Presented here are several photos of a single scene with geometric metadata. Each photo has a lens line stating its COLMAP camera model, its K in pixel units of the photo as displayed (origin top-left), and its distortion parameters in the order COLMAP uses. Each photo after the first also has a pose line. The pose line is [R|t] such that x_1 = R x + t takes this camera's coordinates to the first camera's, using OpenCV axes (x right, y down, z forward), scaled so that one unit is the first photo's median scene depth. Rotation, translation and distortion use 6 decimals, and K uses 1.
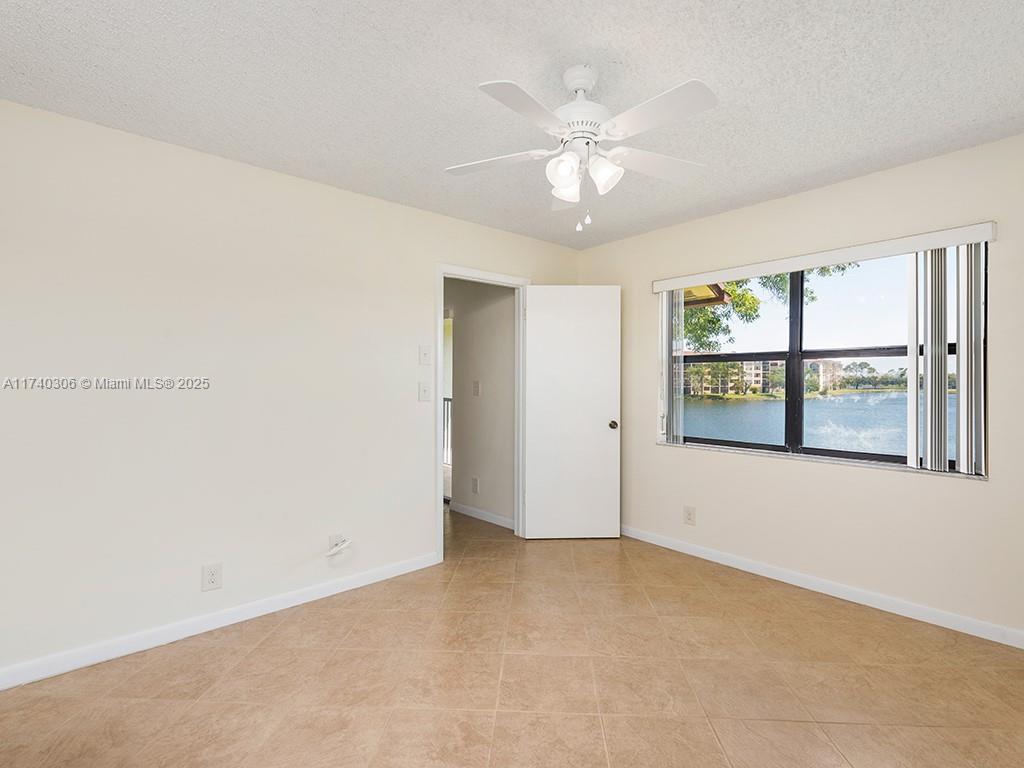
lens RADIAL K [[490.8, 0, 512.0], [0, 490.8, 384.0], [0, 0, 1]] dist [0.004229, 0.000213]
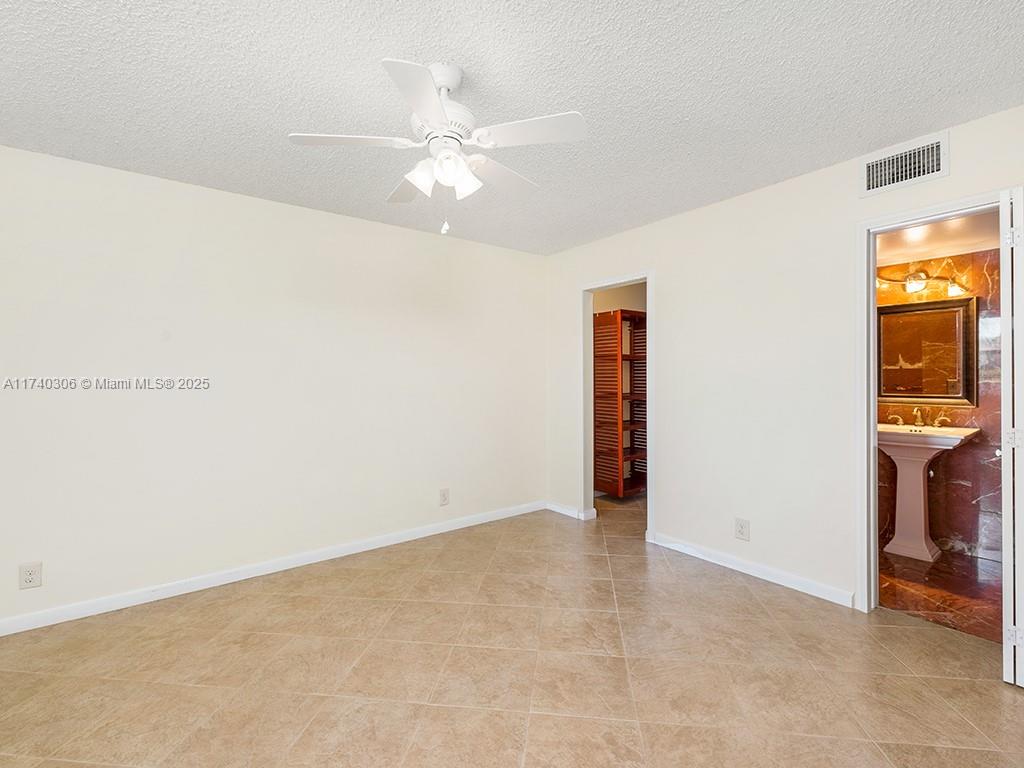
lens RADIAL K [[470.1, 0, 517.3], [0, 470.1, 377.0], [0, 0, 1]] dist [0.000453, -0.000183]
pose [[-0.998276, 0.008483, 0.058081, -0.064558], [0.008876, 0.999939, 0.006505, -0.011635], [-0.058022, 0.007010, -0.998291, 1.818174]]
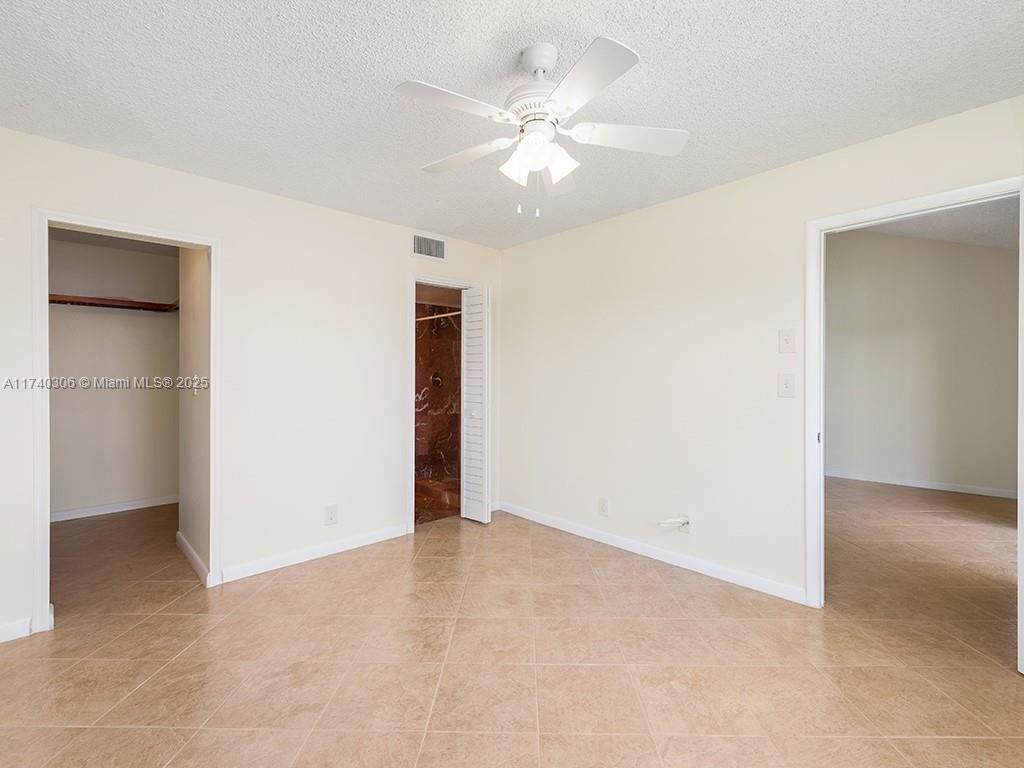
lens RADIAL K [[470.1, 0, 517.3], [0, 470.1, 377.0], [0, 0, 1]] dist [0.000453, -0.000183]
pose [[0.048713, 0.005020, -0.998800, 0.980041], [-0.004084, 0.999980, 0.004827, -0.002158], [0.998804, 0.003844, 0.048732, 0.847897]]
